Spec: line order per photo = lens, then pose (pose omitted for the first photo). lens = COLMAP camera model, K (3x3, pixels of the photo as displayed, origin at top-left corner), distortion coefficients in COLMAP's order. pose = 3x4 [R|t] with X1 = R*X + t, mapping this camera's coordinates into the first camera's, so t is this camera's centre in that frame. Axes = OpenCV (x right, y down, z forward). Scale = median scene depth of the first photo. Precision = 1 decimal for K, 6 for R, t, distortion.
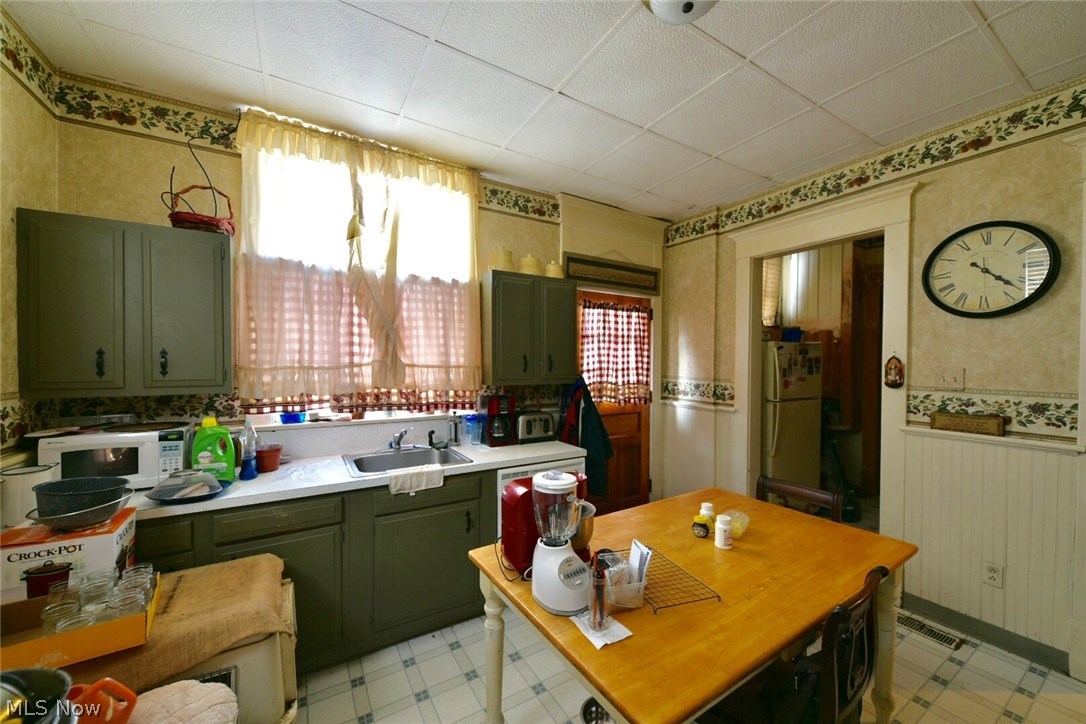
lens RADIAL K [[403.2, 0, 540.0], [0, 403.2, 369.8], [0, 0, 1]] dist [-0.000305, -0.000099]
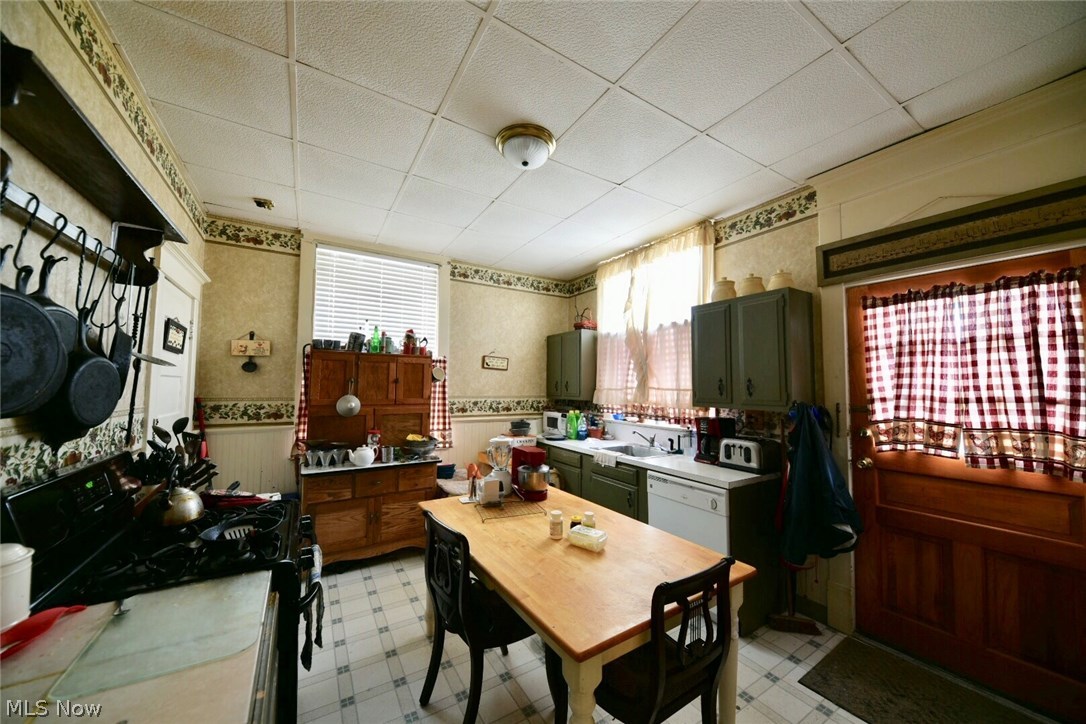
lens RADIAL K [[377.5, 0, 539.8], [0, 377.5, 368.0], [0, 0, 1]] dist [0.018542, -0.009405]
pose [[0.012099, -0.050067, -0.998673, 0.902974], [-0.024371, 0.998434, -0.050351, -0.005241], [0.999630, 0.024948, 0.010859, 0.517521]]
